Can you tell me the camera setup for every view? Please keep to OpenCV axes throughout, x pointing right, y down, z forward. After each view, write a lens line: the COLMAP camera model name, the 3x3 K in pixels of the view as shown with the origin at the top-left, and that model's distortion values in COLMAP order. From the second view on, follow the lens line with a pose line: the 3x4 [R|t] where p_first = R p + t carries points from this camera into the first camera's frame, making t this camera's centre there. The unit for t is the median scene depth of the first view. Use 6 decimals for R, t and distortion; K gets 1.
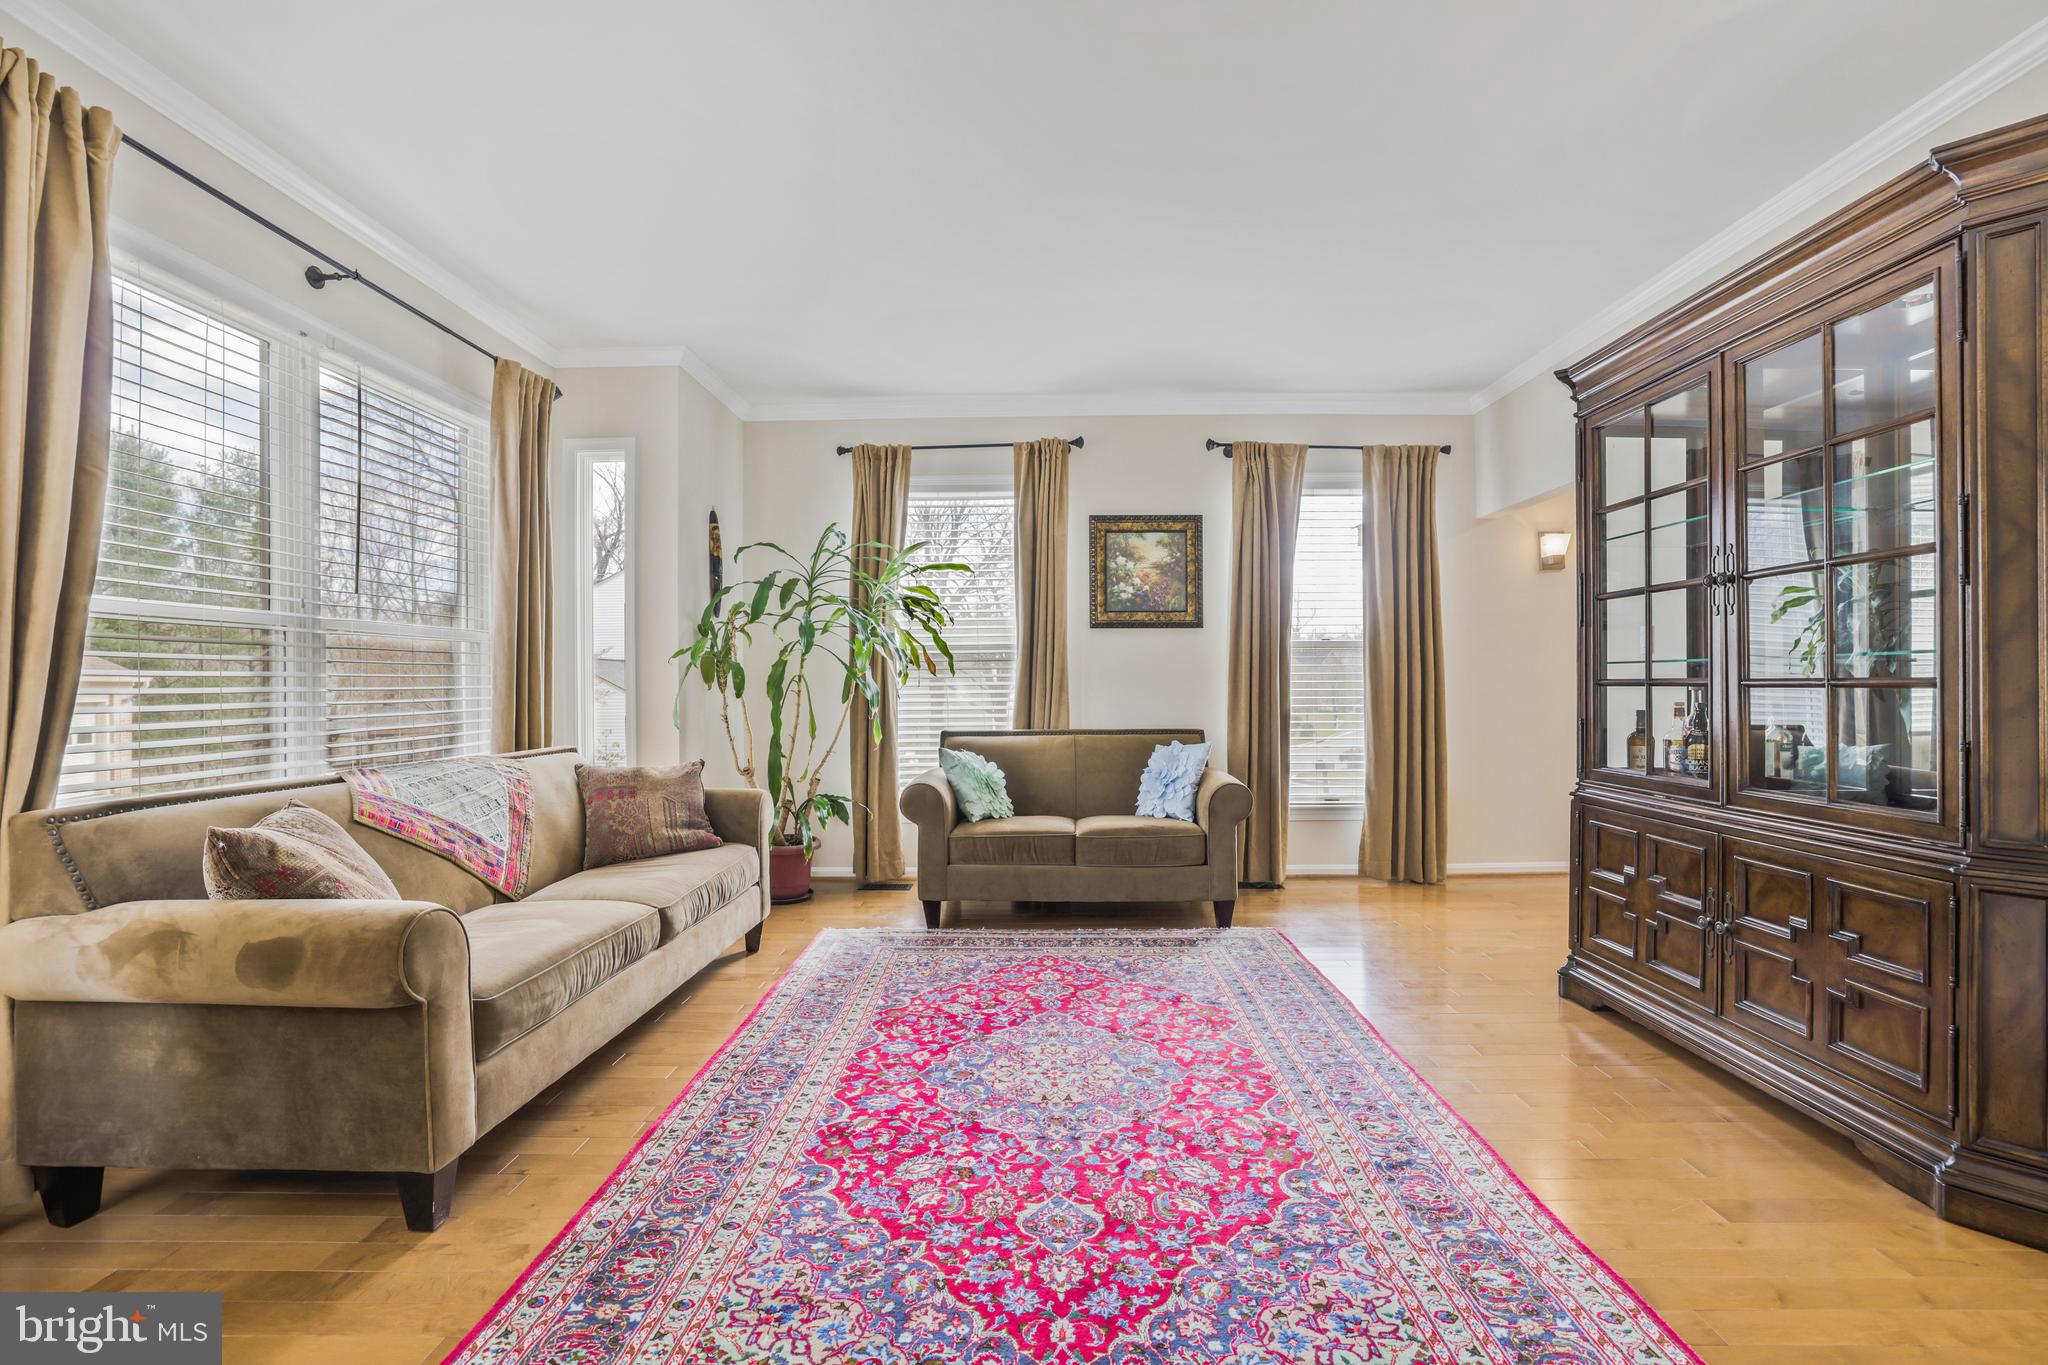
lens RADIAL K [[888.9, 0, 1028.1], [0, 888.9, 686.9], [0, 0, 1]] dist [-0.013569, -0.000120]
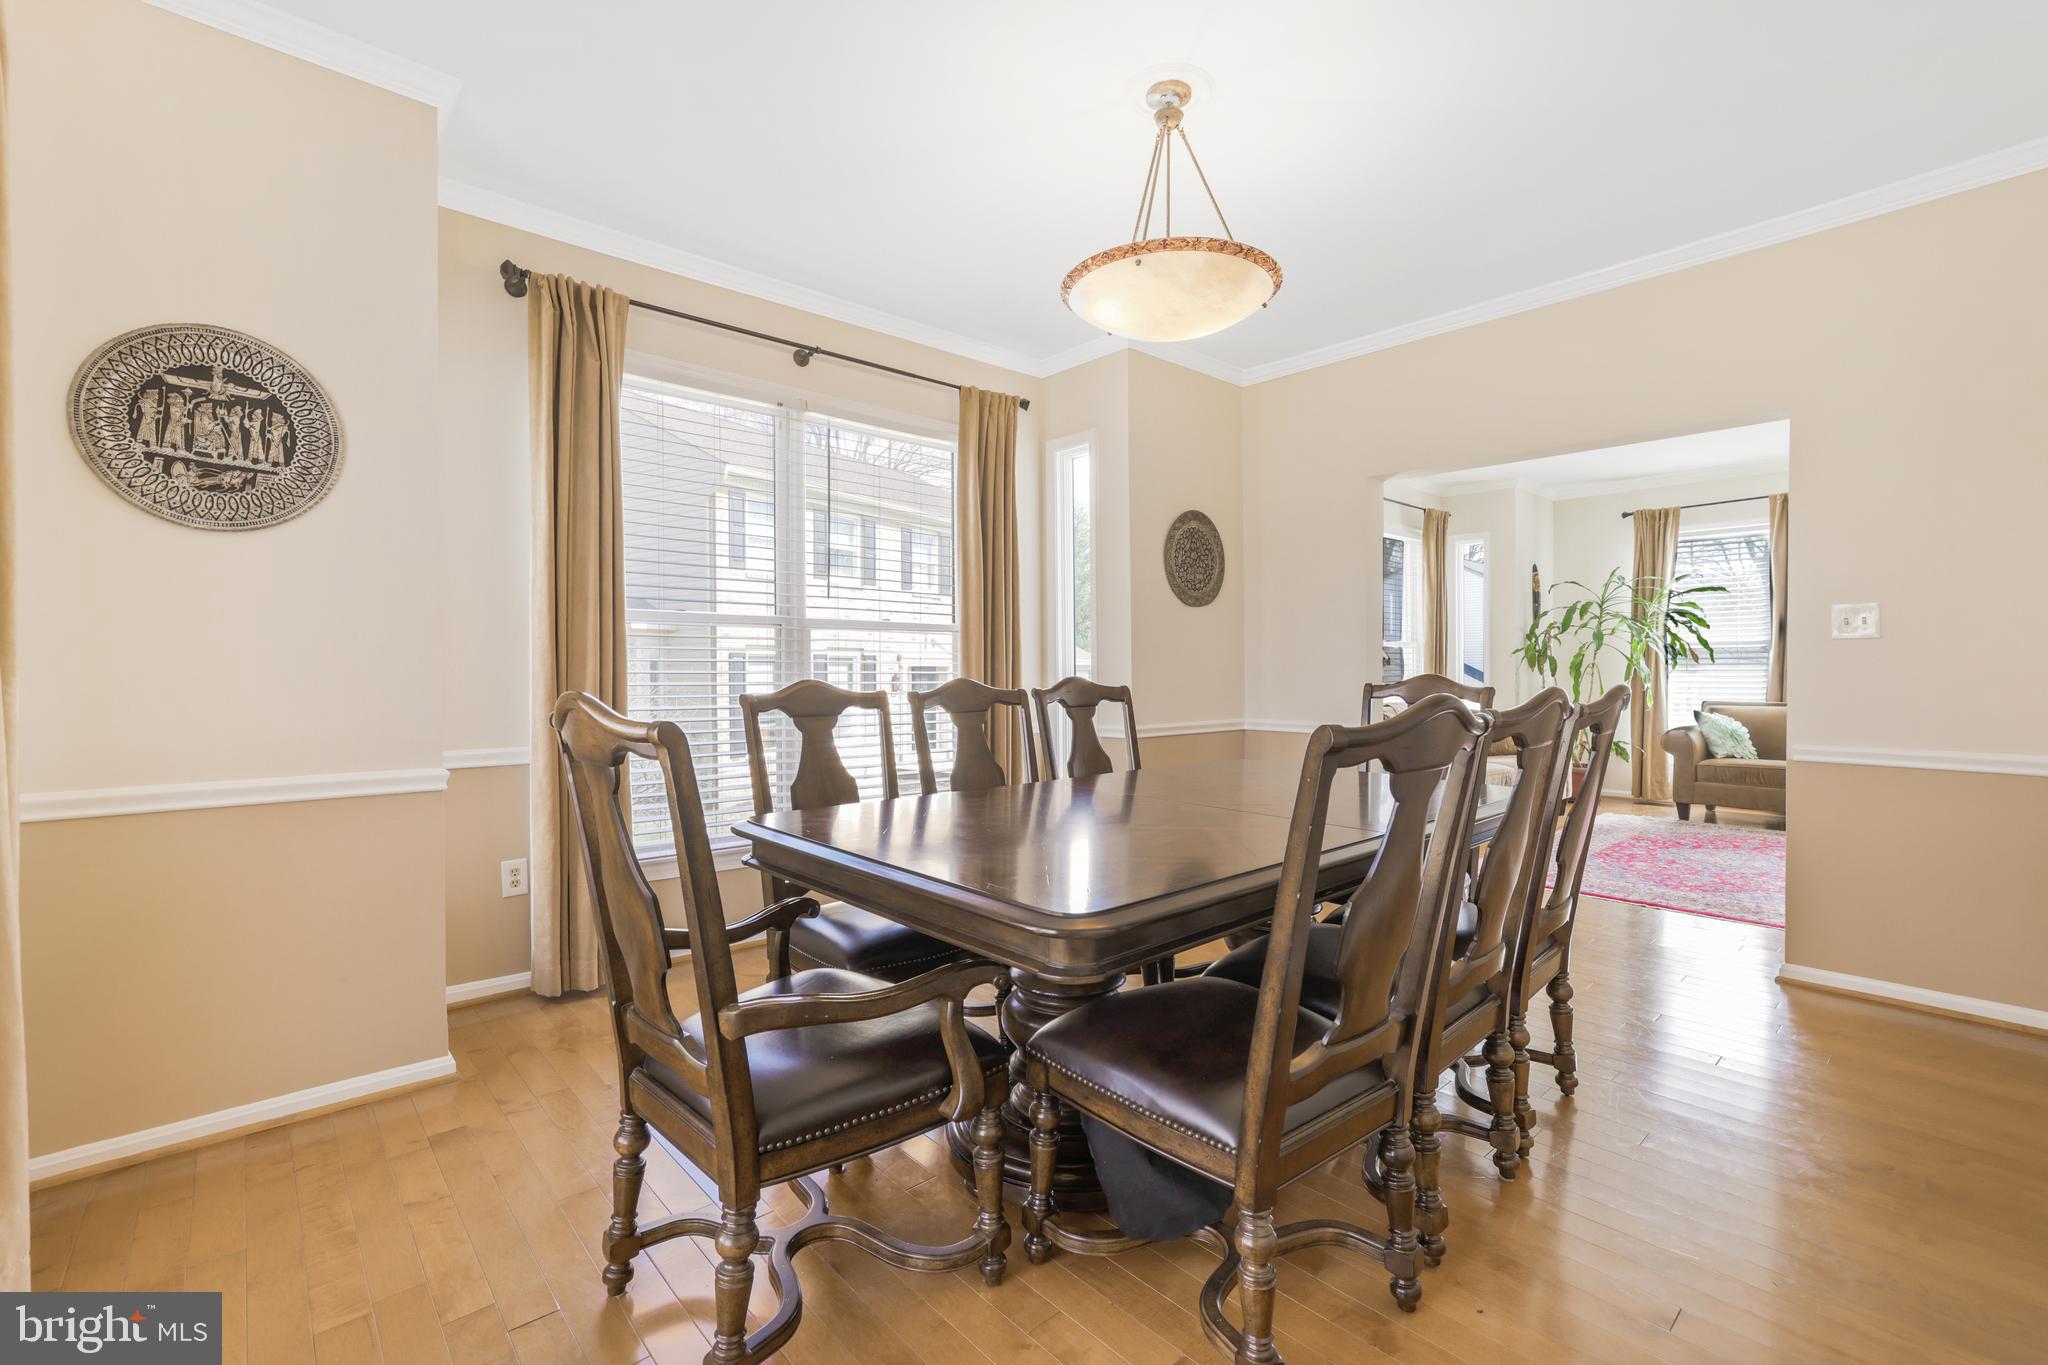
lens RADIAL K [[888.9, 0, 1026.3], [0, 888.9, 675.5], [0, 0, 1]] dist [-0.013569, -0.000120]
pose [[0.676606, 0.009949, -0.736278, 0.227536], [-0.001727, 0.999927, 0.011925, -0.008096], [0.736344, -0.006797, 0.676574, -0.841035]]
